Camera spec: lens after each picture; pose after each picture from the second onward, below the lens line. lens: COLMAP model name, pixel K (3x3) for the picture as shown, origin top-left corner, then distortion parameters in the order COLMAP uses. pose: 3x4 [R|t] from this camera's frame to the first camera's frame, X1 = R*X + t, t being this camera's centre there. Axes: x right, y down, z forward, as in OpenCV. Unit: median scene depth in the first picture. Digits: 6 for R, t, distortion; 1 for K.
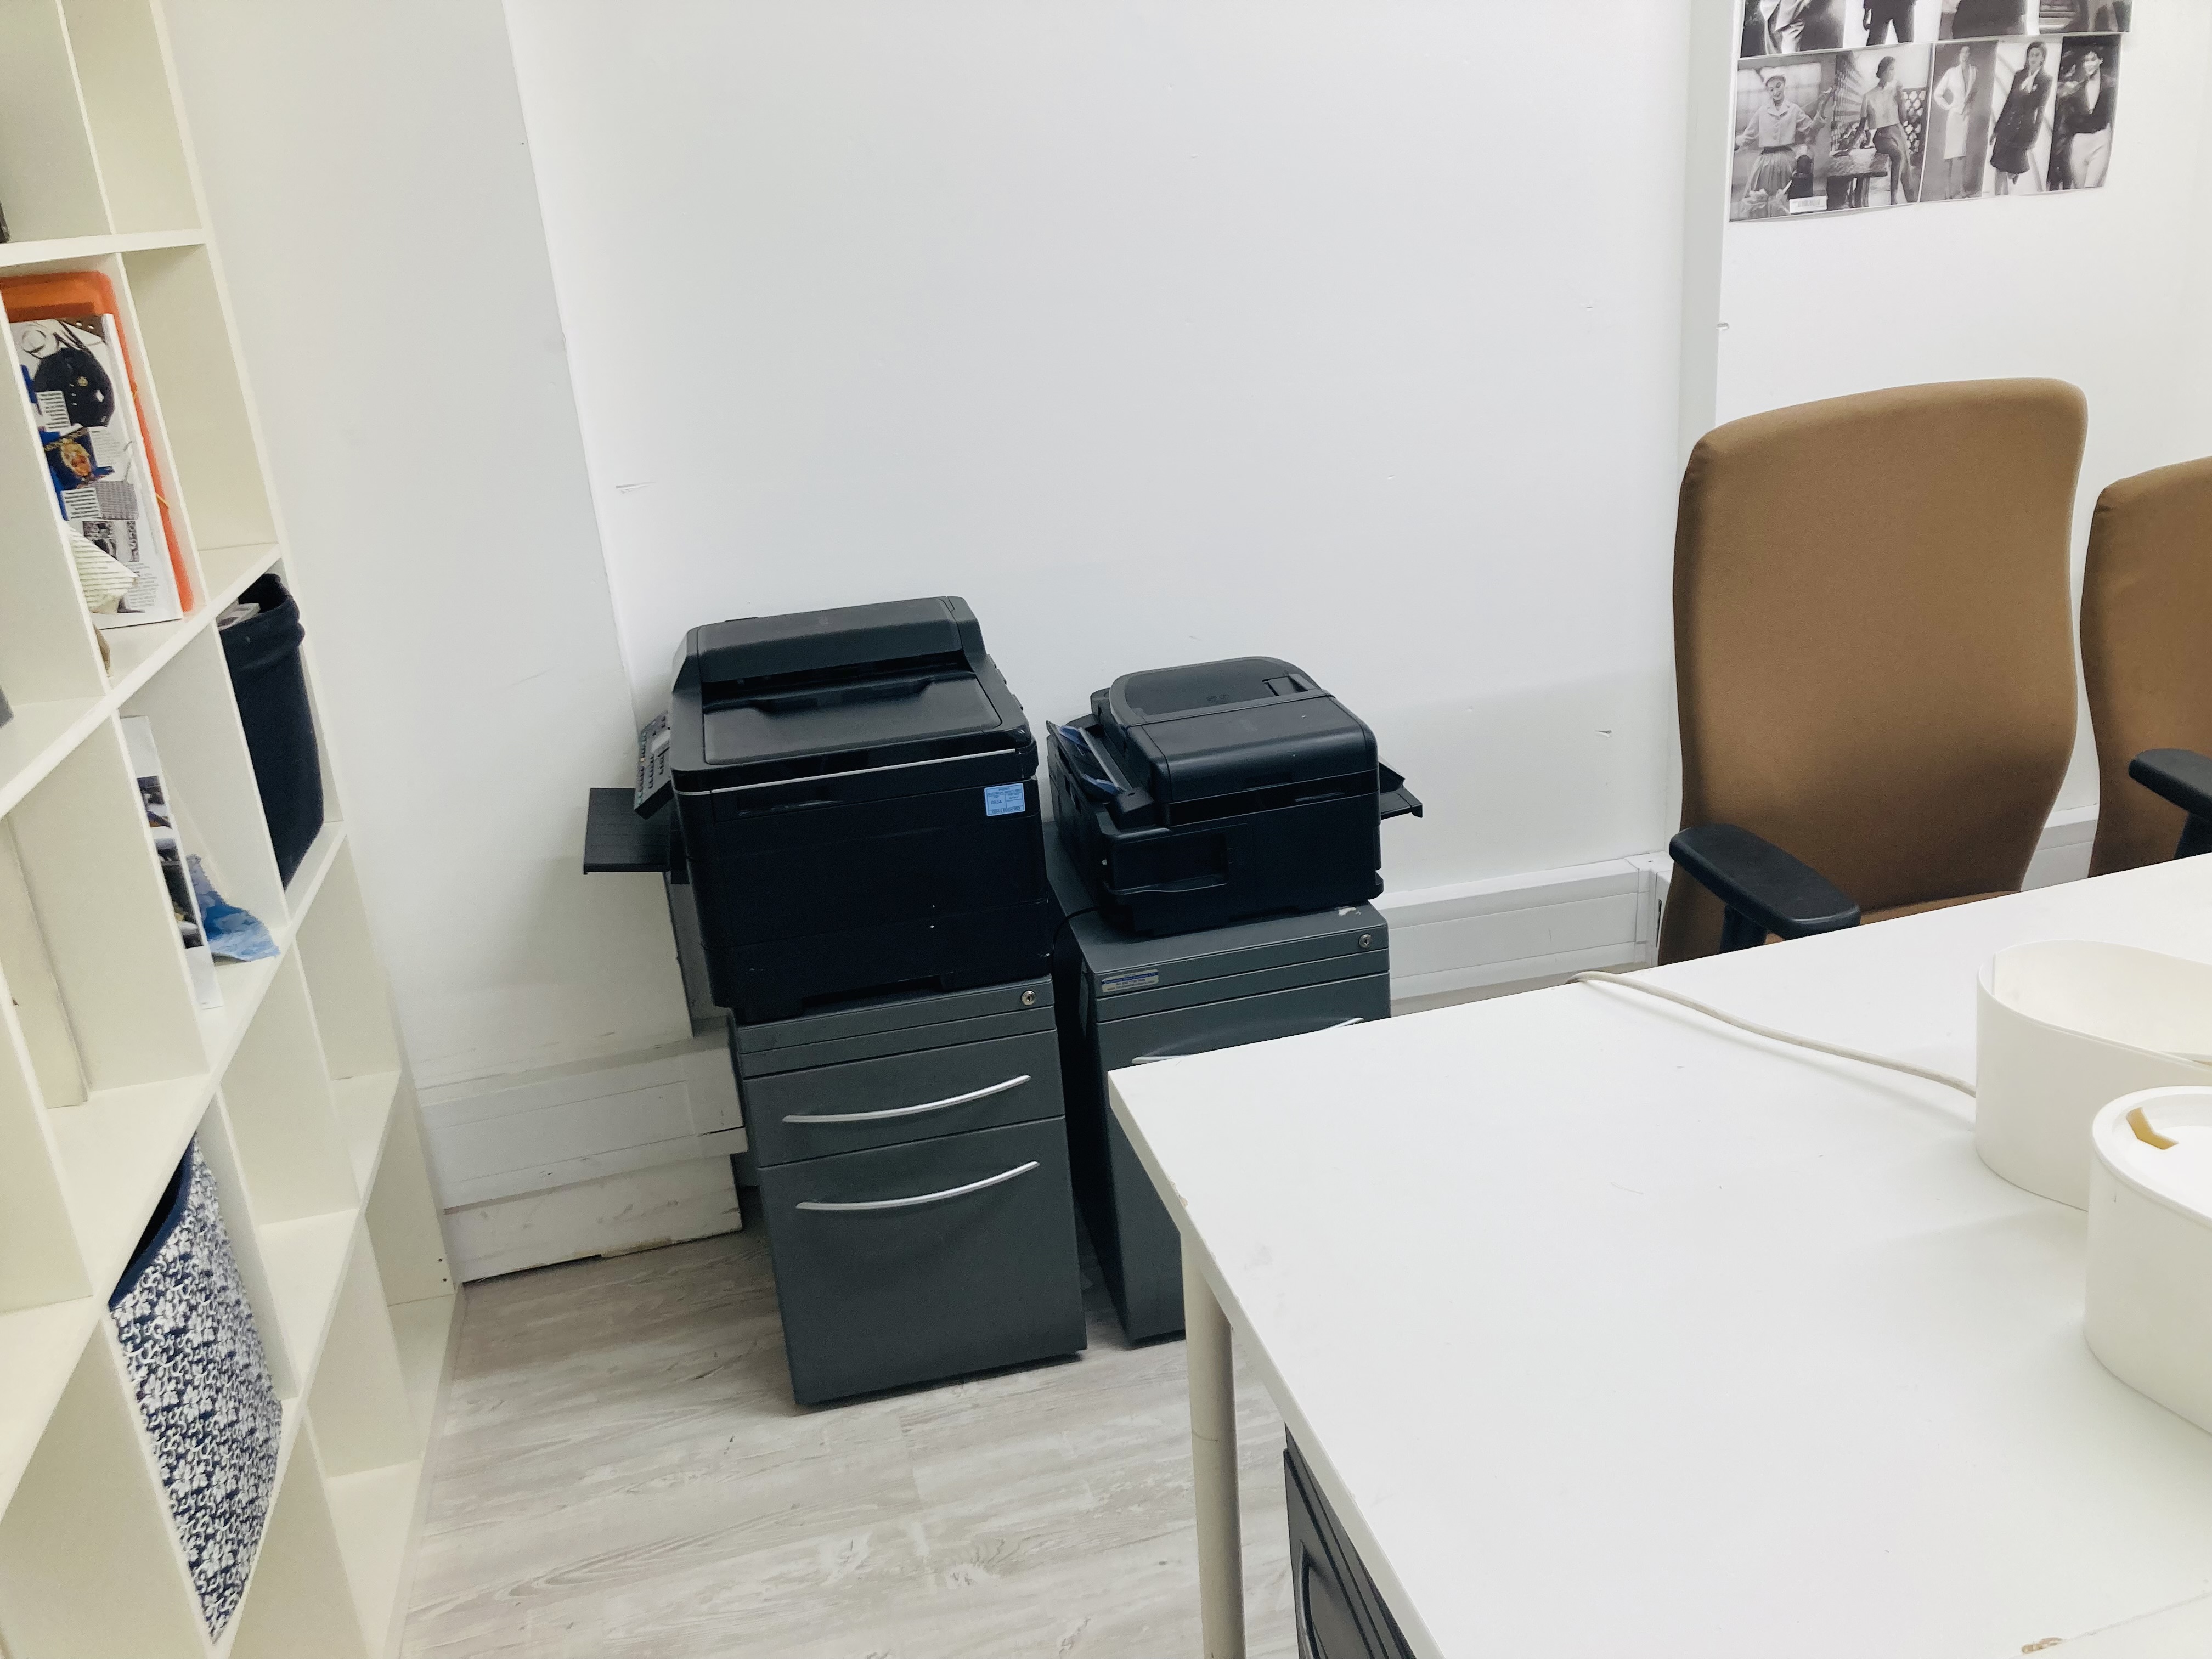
lens RADIAL K [[1823.7, 0, 1112.7], [0, 1823.7, 858.5], [0, 0, 1]] dist [0.034307, -0.074230]
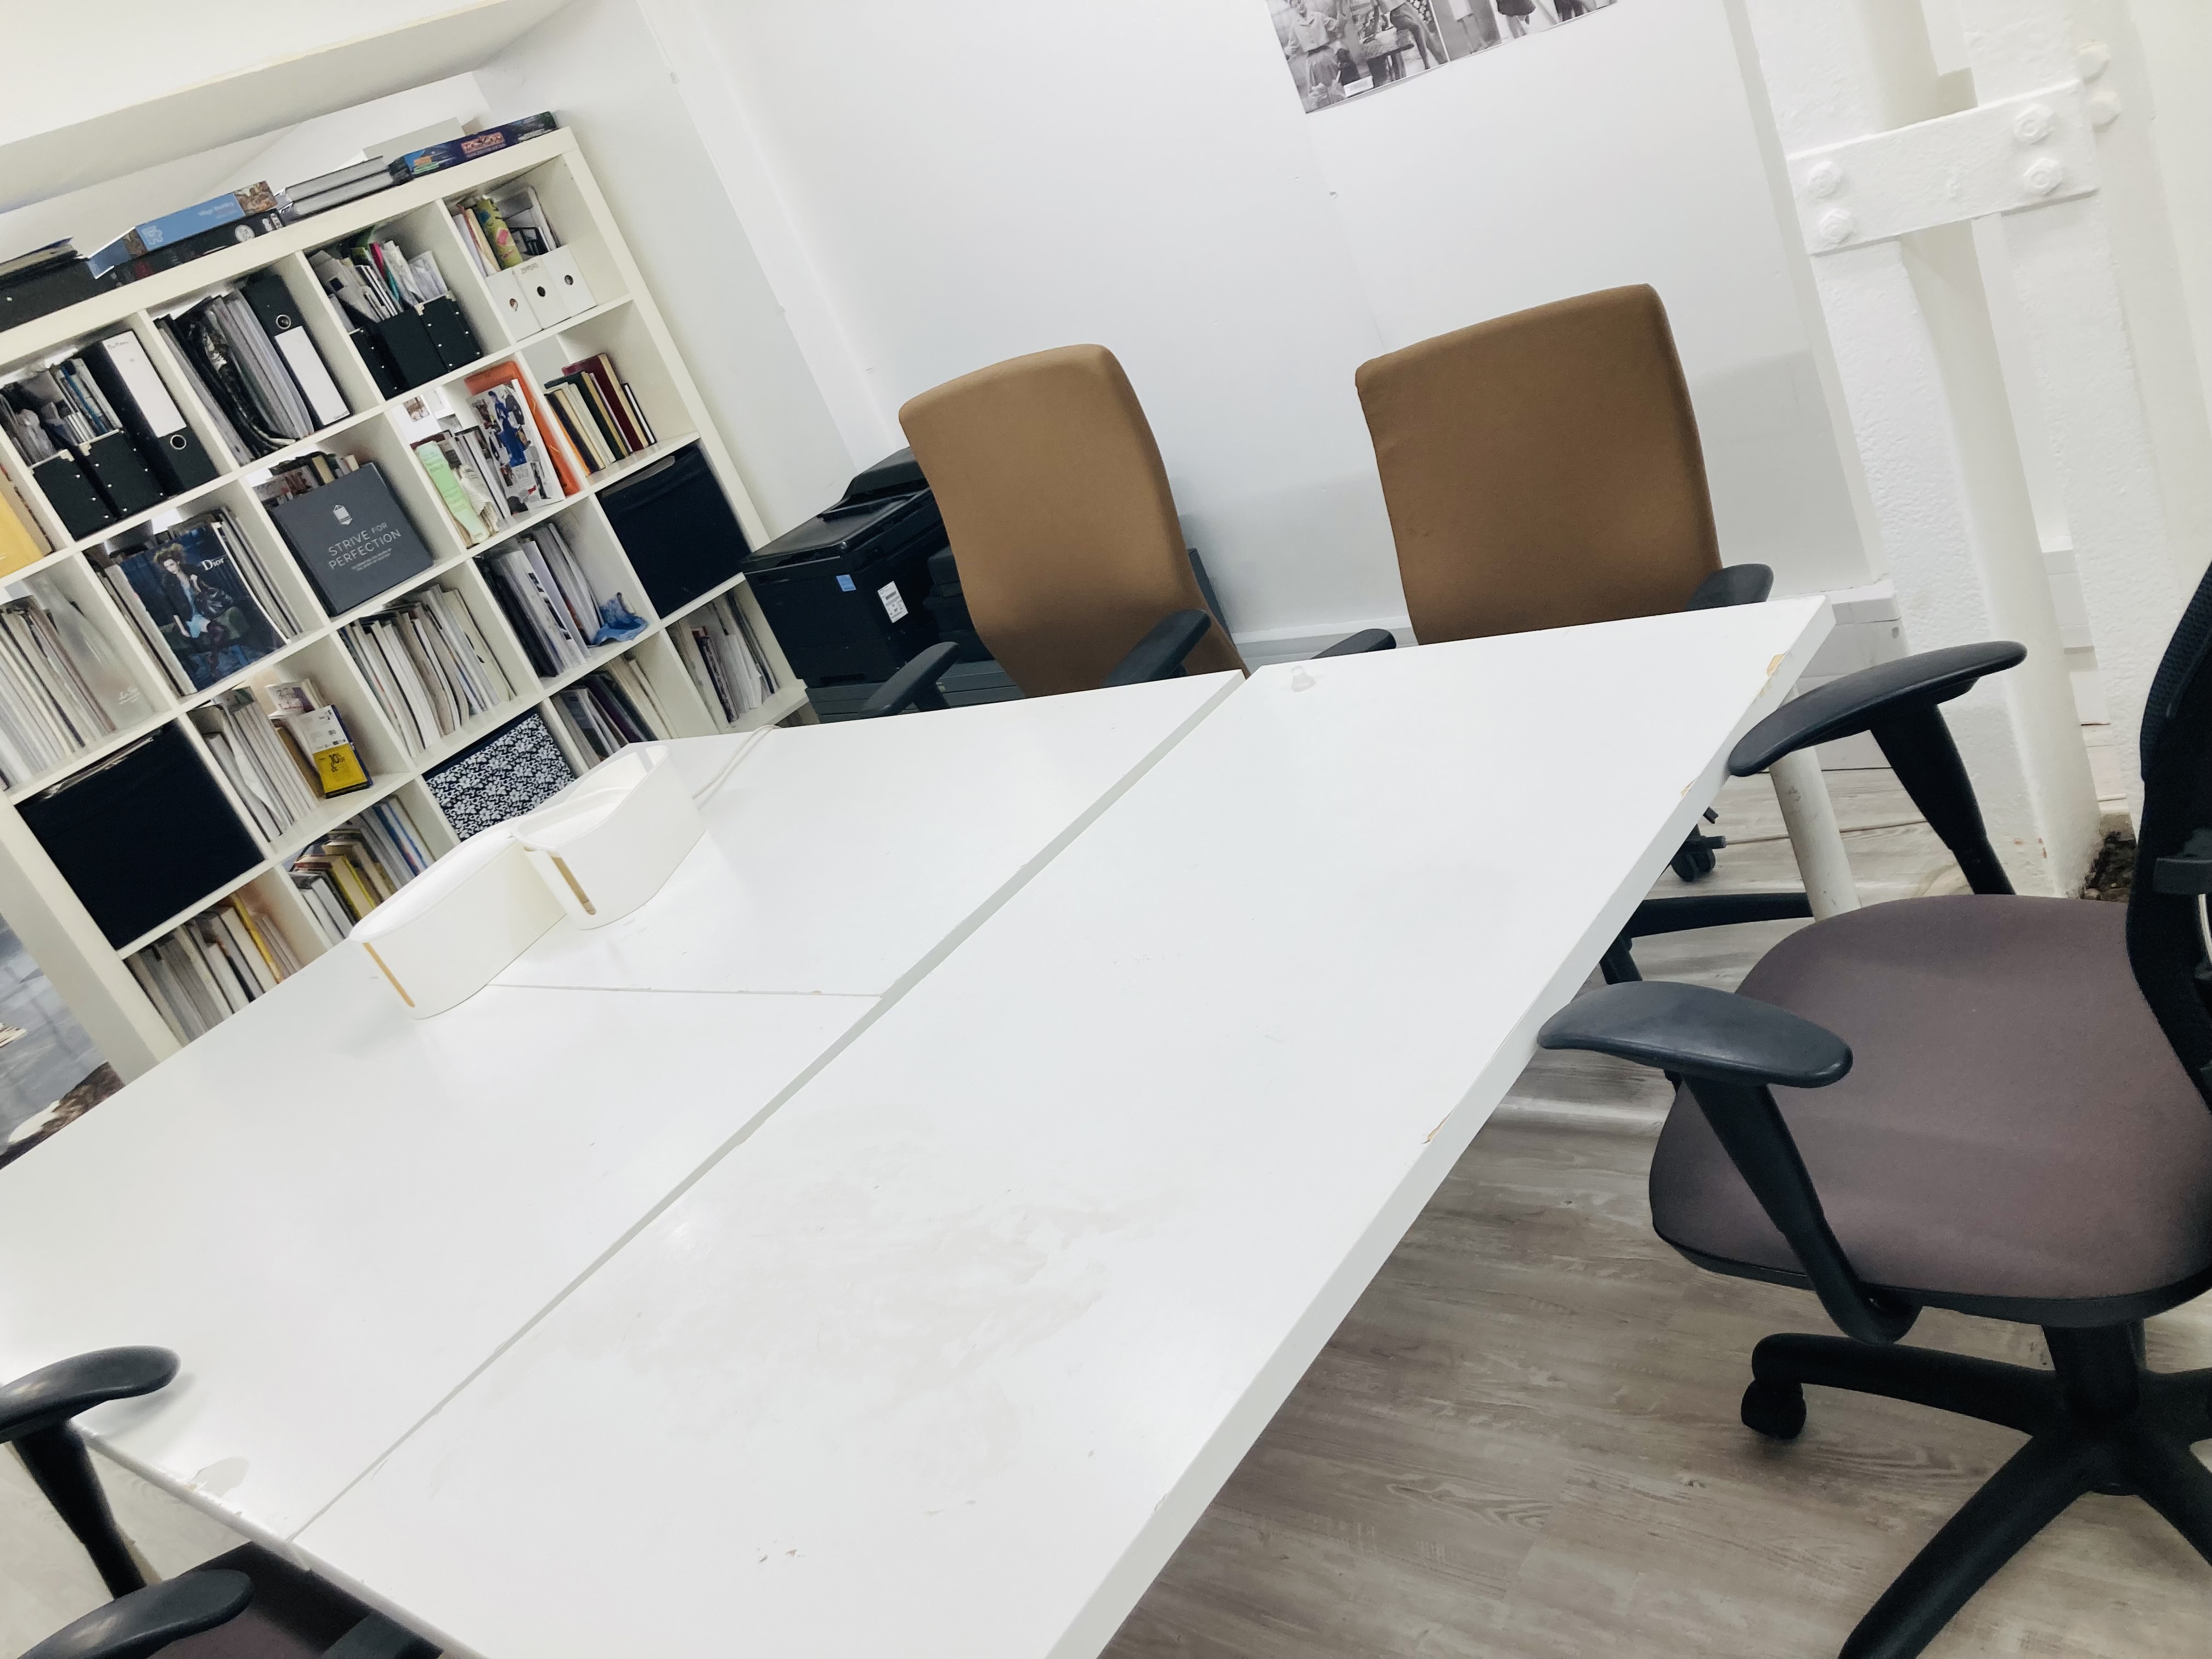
lens RADIAL K [[1823.7, 0, 1112.7], [0, 1823.7, 858.5], [0, 0, 1]] dist [0.034307, -0.074230]
pose [[0.611566, 0.177876, -0.770939, 1.297587], [0.045997, 0.964759, 0.259084, -0.188556], [0.789855, -0.193908, 0.581832, 0.079948]]
